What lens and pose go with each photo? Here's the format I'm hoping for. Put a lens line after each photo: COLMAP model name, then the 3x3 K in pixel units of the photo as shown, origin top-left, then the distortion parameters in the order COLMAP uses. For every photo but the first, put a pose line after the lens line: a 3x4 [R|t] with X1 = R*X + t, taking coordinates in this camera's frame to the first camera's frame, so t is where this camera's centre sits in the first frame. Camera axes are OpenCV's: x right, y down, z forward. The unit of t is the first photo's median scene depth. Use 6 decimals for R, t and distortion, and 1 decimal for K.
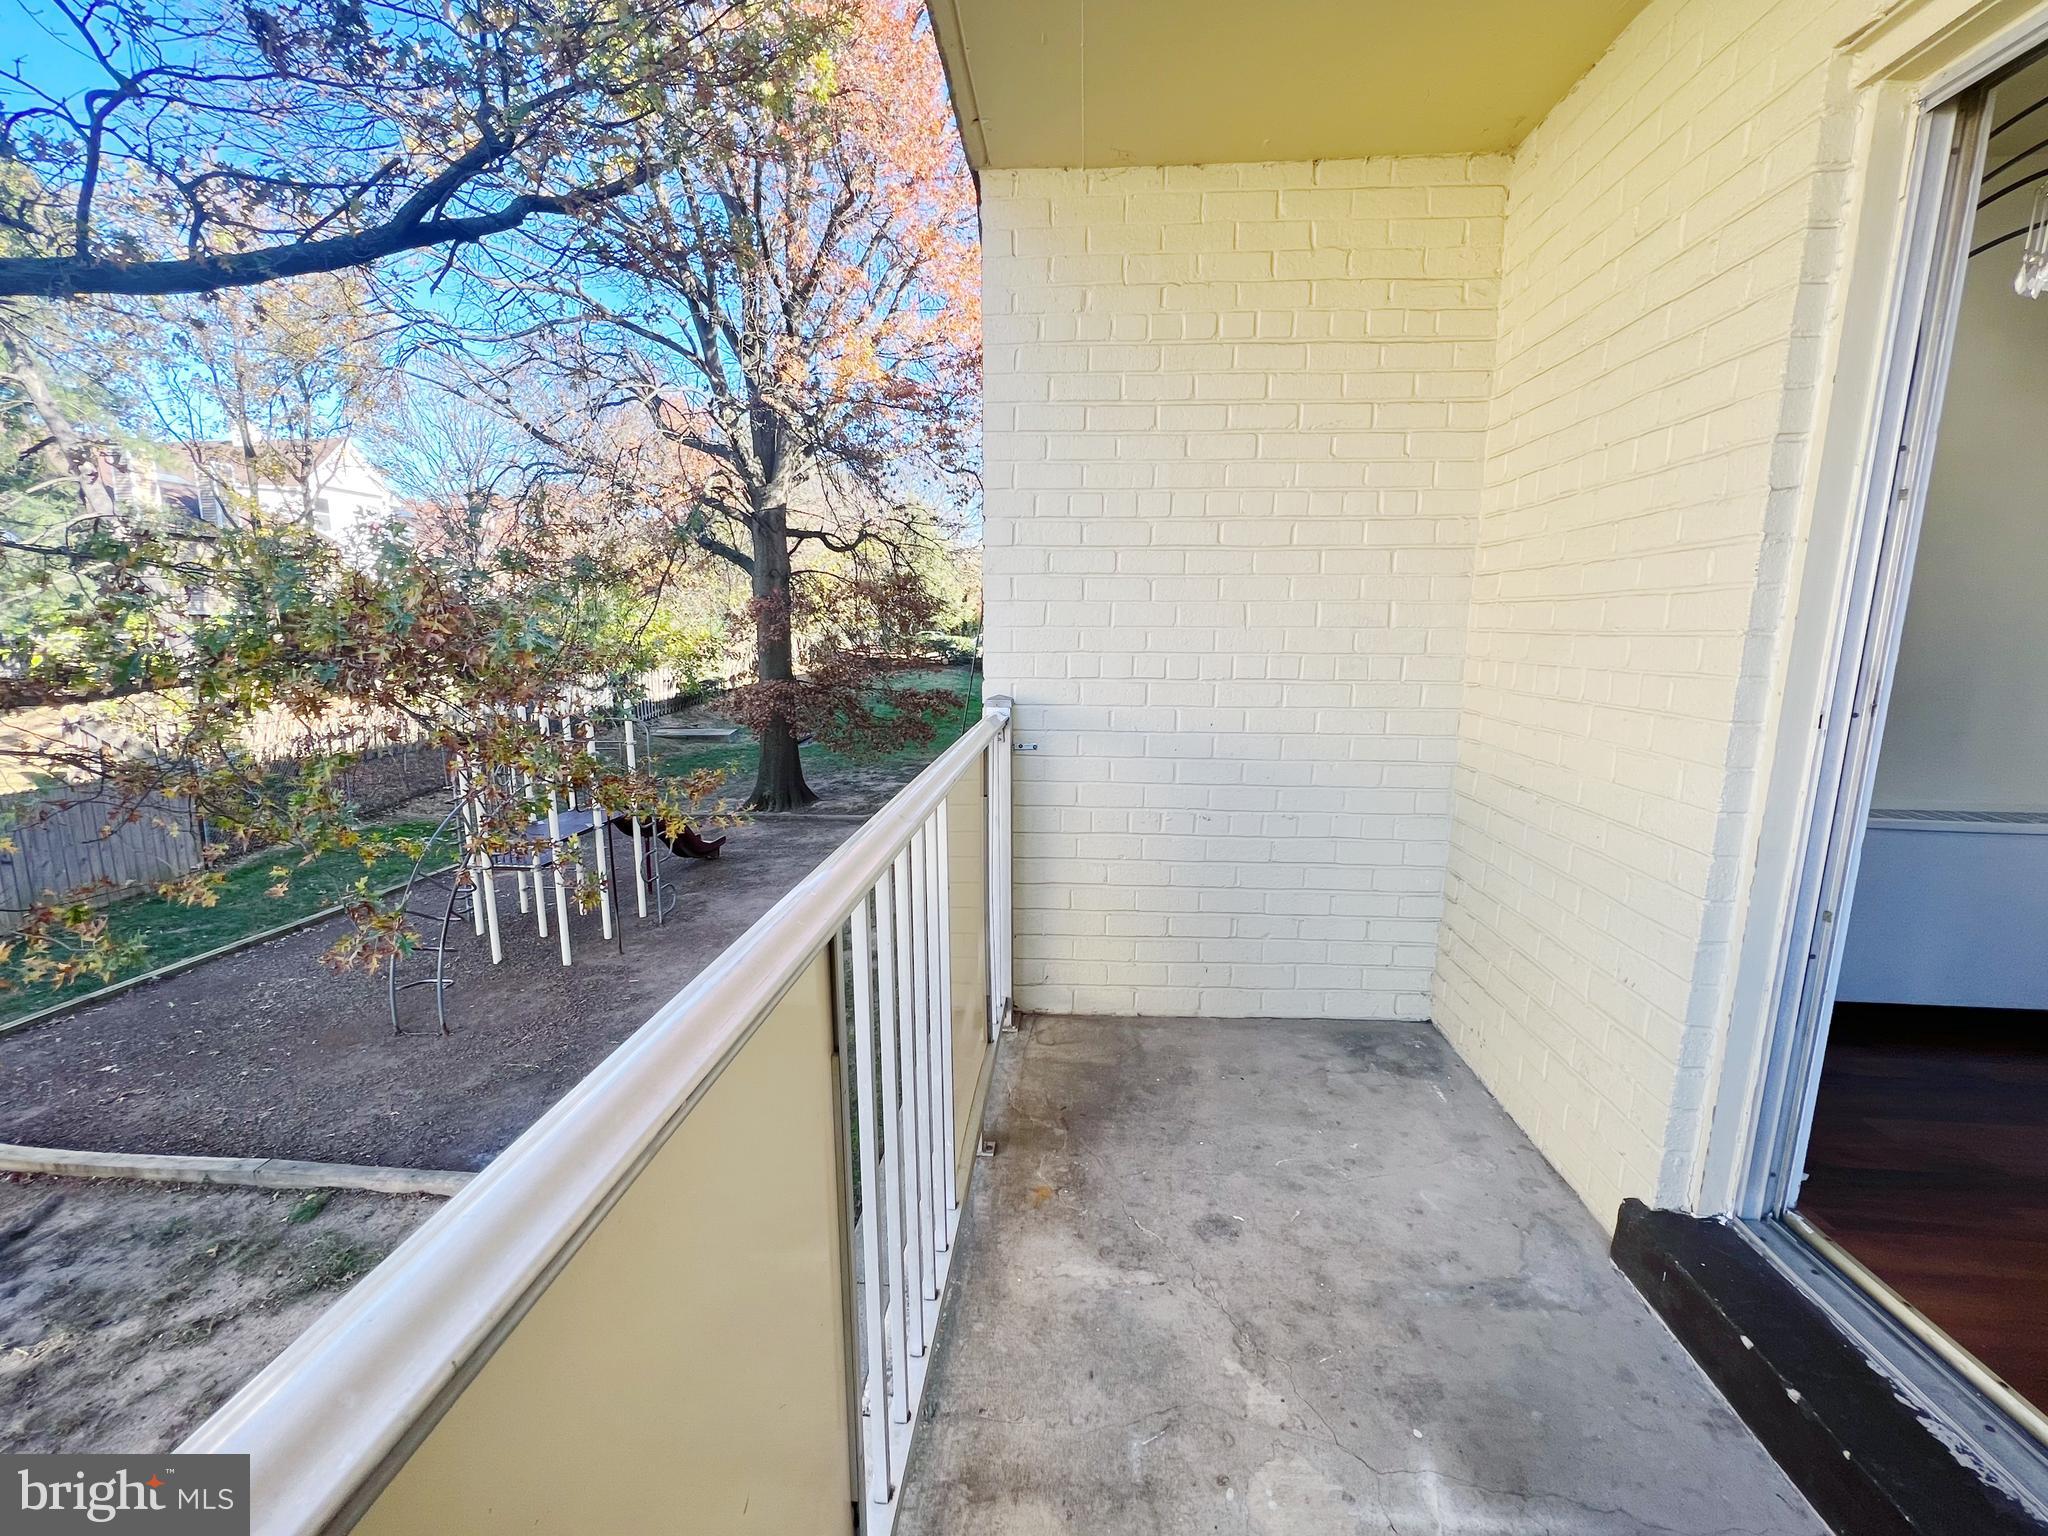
lens RADIAL K [[828.5, 0, 1022.7], [0, 828.5, 770.4], [0, 0, 1]] dist [-0.001781, 0.000369]
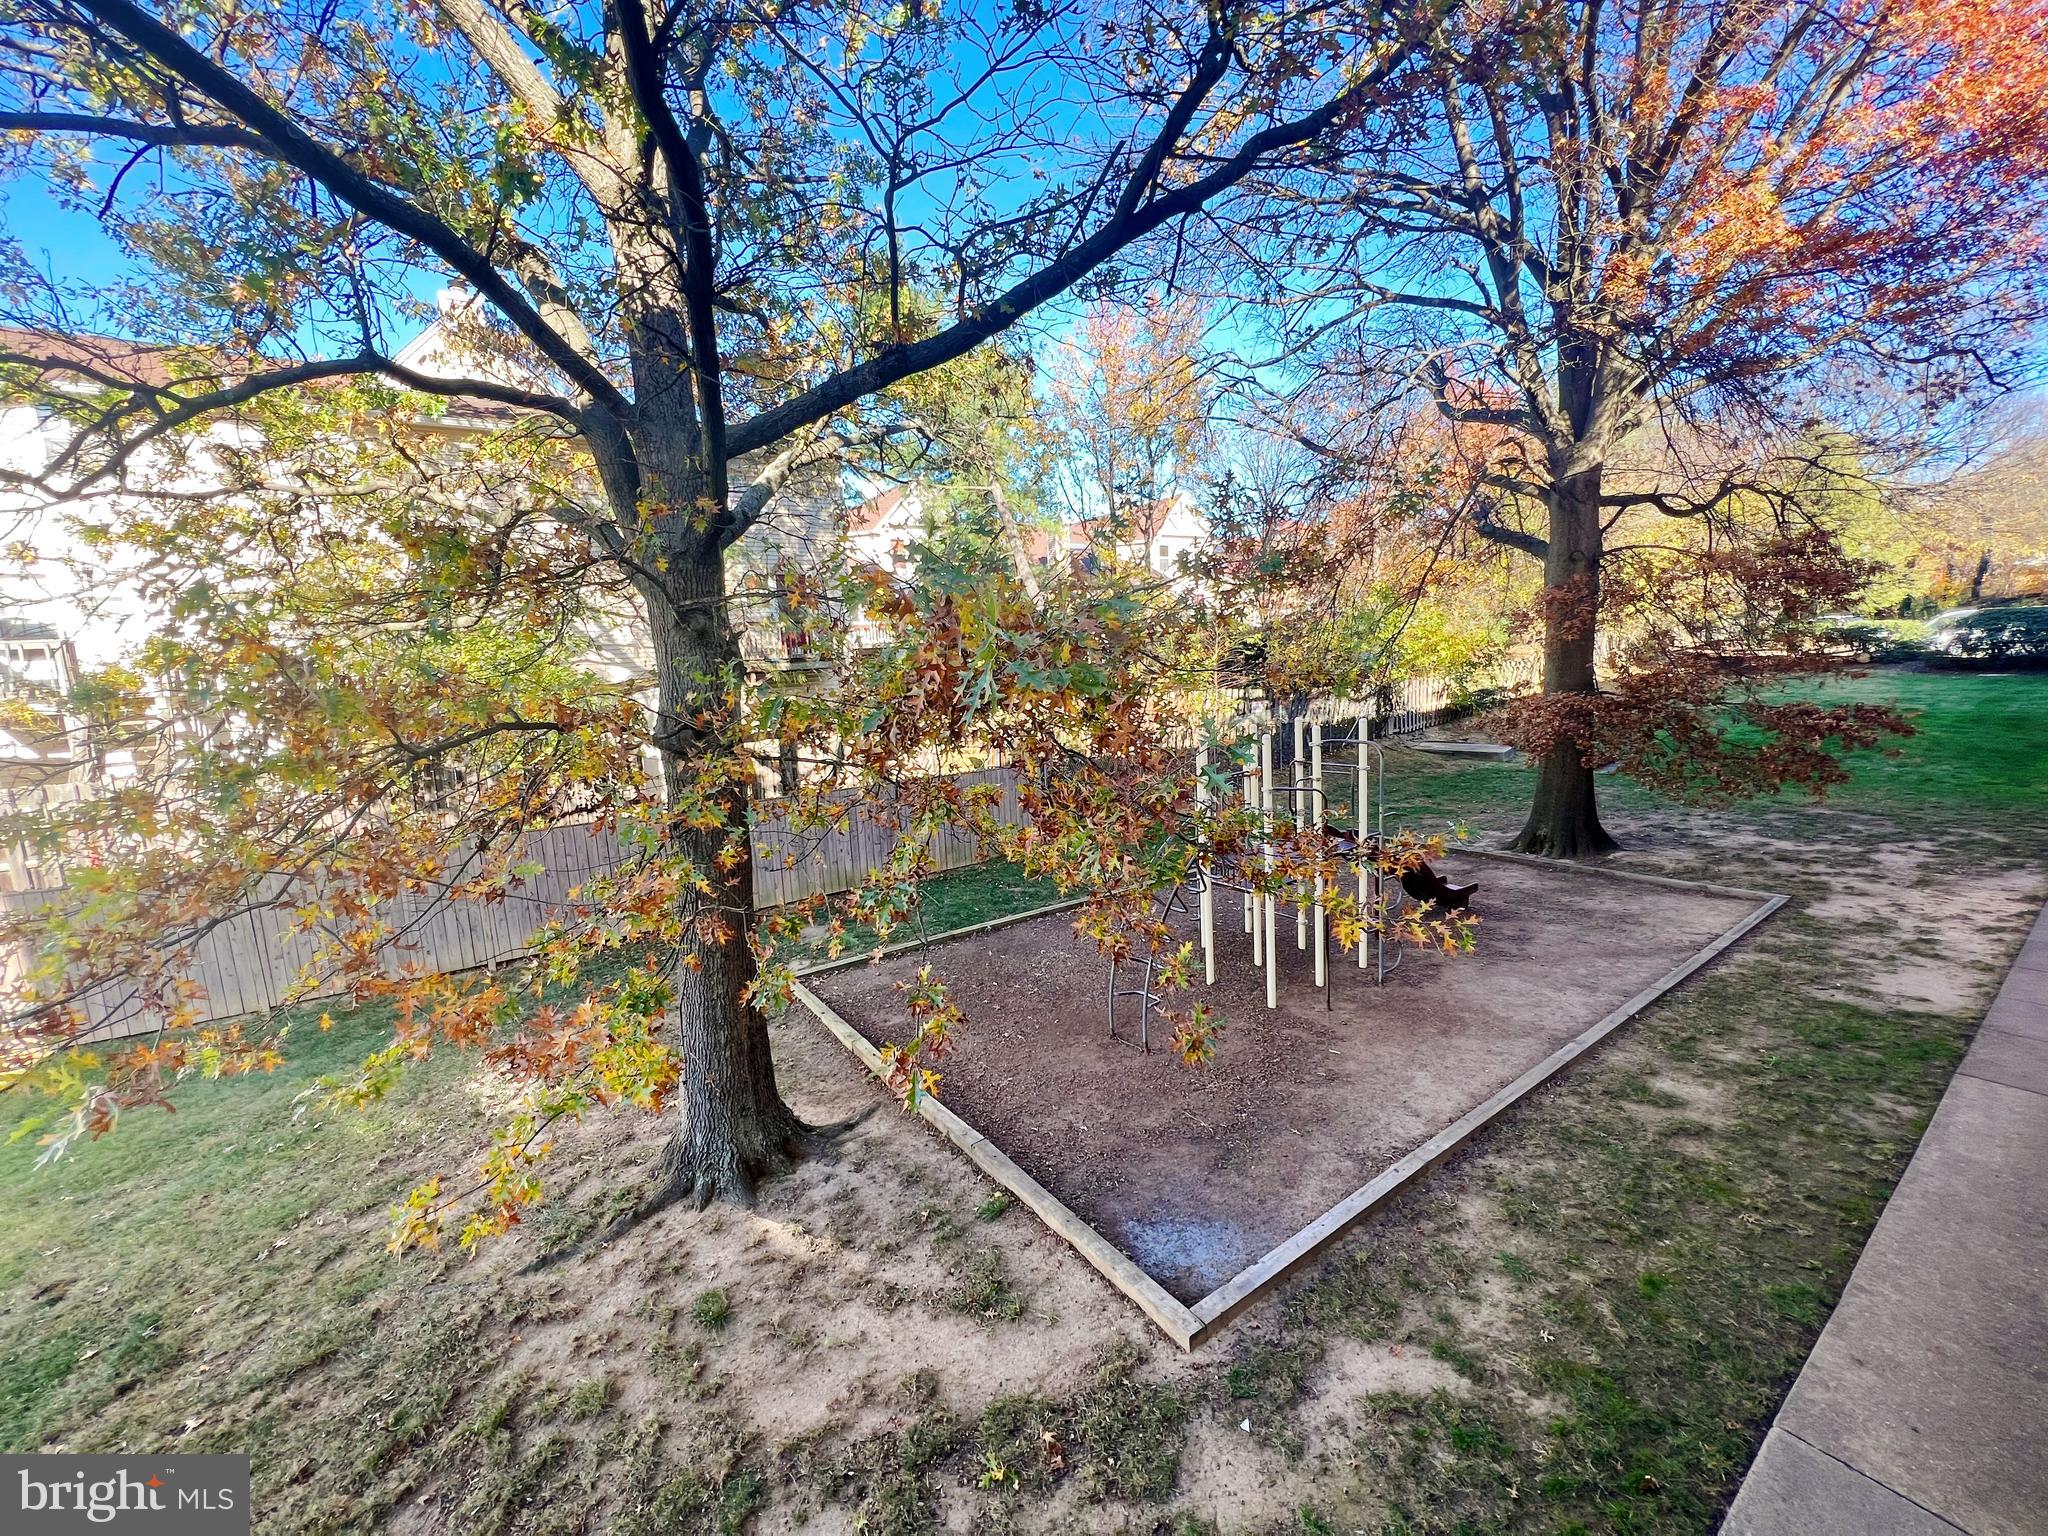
lens RADIAL K [[828.5, 0, 1014.5], [0, 828.5, 763.6], [0, 0, 1]] dist [-0.001781, 0.000369]
pose [[0.634510, 0.062646, -0.770372, -0.023169], [-0.075224, 0.996983, 0.019116, -0.017791], [0.769245, 0.045822, 0.637308, 0.106096]]
